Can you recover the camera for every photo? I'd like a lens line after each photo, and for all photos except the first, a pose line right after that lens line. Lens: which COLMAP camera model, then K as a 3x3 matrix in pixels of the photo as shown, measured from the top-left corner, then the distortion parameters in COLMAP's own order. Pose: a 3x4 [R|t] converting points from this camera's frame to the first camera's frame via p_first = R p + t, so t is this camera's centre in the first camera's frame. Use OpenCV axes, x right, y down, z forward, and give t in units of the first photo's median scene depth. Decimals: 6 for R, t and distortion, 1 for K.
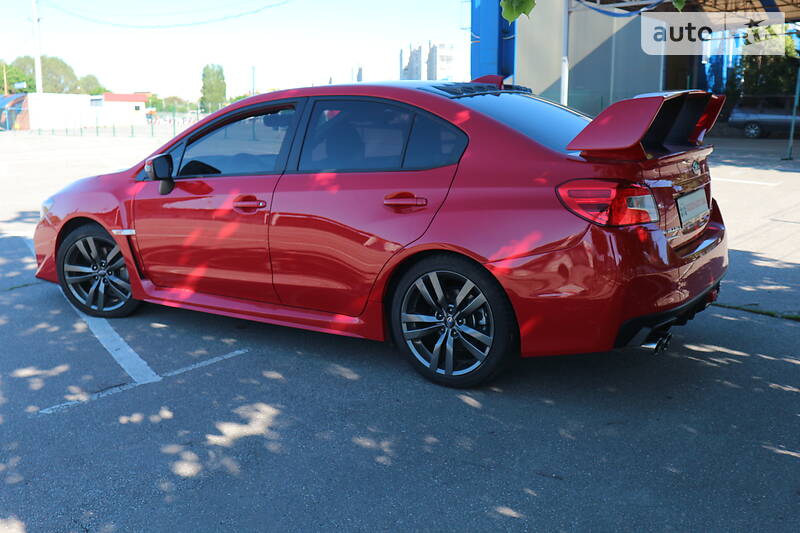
lens RADIAL K [[804.1, 0, 400.0], [0, 804.1, 266.5], [0, 0, 1]] dist [-0.005757, -0.008368]
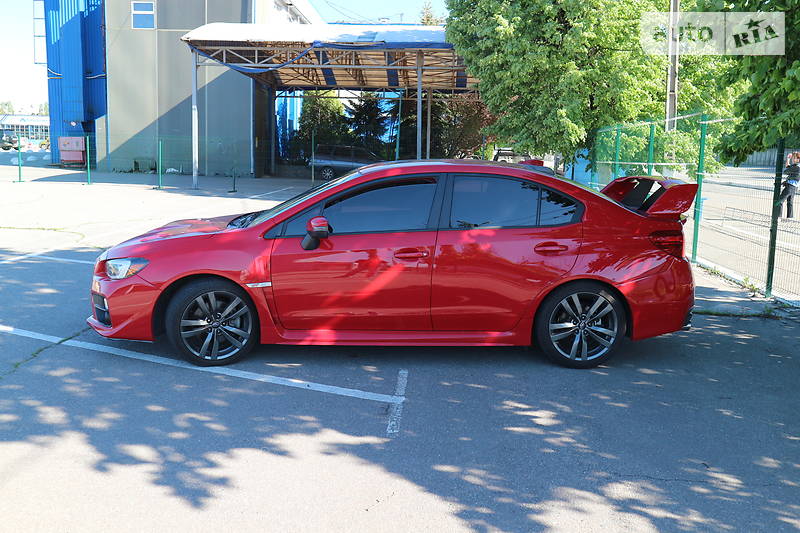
lens RADIAL K [[768.8, 0, 400.0], [0, 768.8, 266.5], [0, 0, 1]] dist [-0.003122, 0.000054]
pose [[0.790061, -0.056580, 0.610412, -1.012820], [0.077440, 0.996966, -0.007821, -0.053970], [-0.608118, 0.053449, 0.792046, 0.045715]]
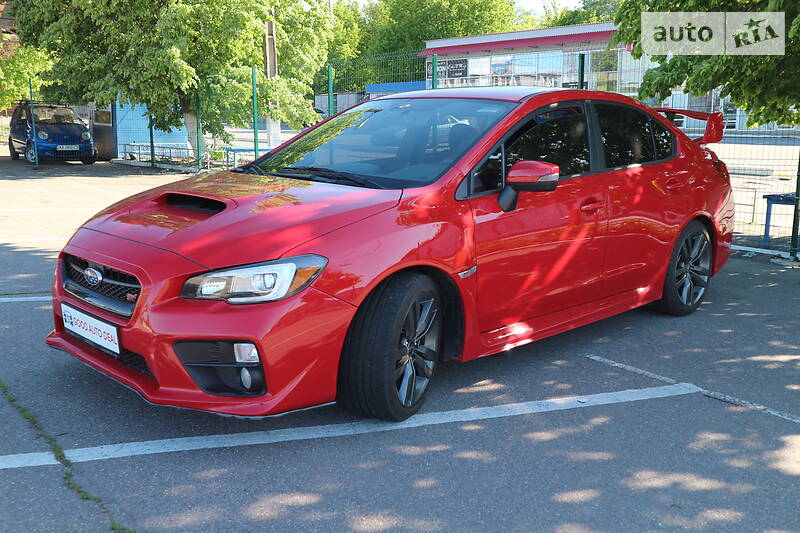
lens RADIAL K [[804.1, 0, 400.0], [0, 804.1, 266.5], [0, 0, 1]] dist [-0.005757, -0.008368]
pose [[0.118895, -0.155040, 0.980727, -1.278290], [0.170367, 0.976271, 0.133682, -0.188726], [-0.978182, 0.151189, 0.142487, 1.188930]]
